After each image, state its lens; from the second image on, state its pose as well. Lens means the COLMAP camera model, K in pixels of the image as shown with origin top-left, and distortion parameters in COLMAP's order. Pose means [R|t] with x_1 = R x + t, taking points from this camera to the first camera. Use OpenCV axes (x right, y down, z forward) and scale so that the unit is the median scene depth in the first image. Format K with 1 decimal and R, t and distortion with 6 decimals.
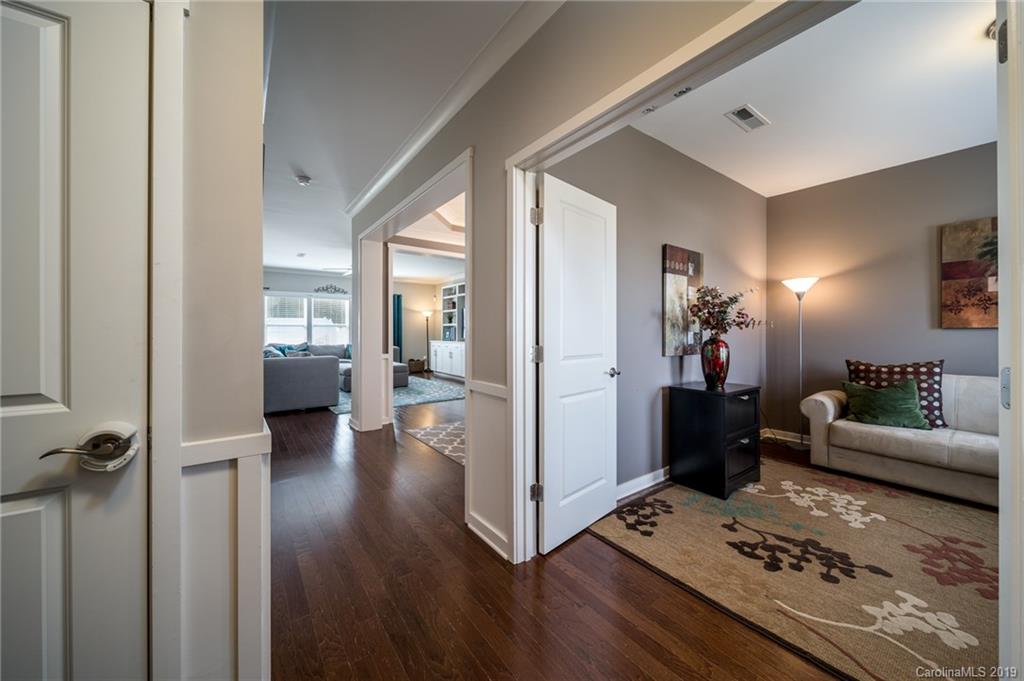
lens RADIAL K [[368.9, 0, 507.6], [0, 368.9, 337.3], [0, 0, 1]] dist [-0.001554, -0.000299]
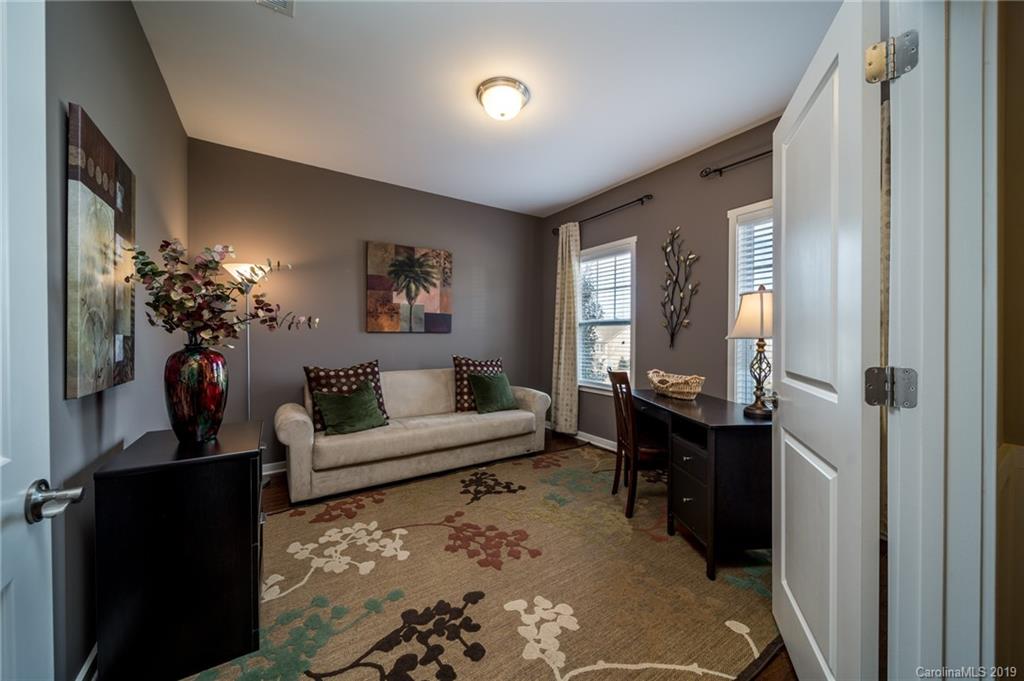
lens RADIAL K [[368.9, 0, 507.6], [0, 368.9, 337.3], [0, 0, 1]] dist [-0.001554, -0.000299]
pose [[0.038959, -0.004675, 0.999230, 0.070596], [0.016211, 0.999860, 0.004046, -0.006412], [-0.999109, 0.016041, 0.039029, 0.594431]]
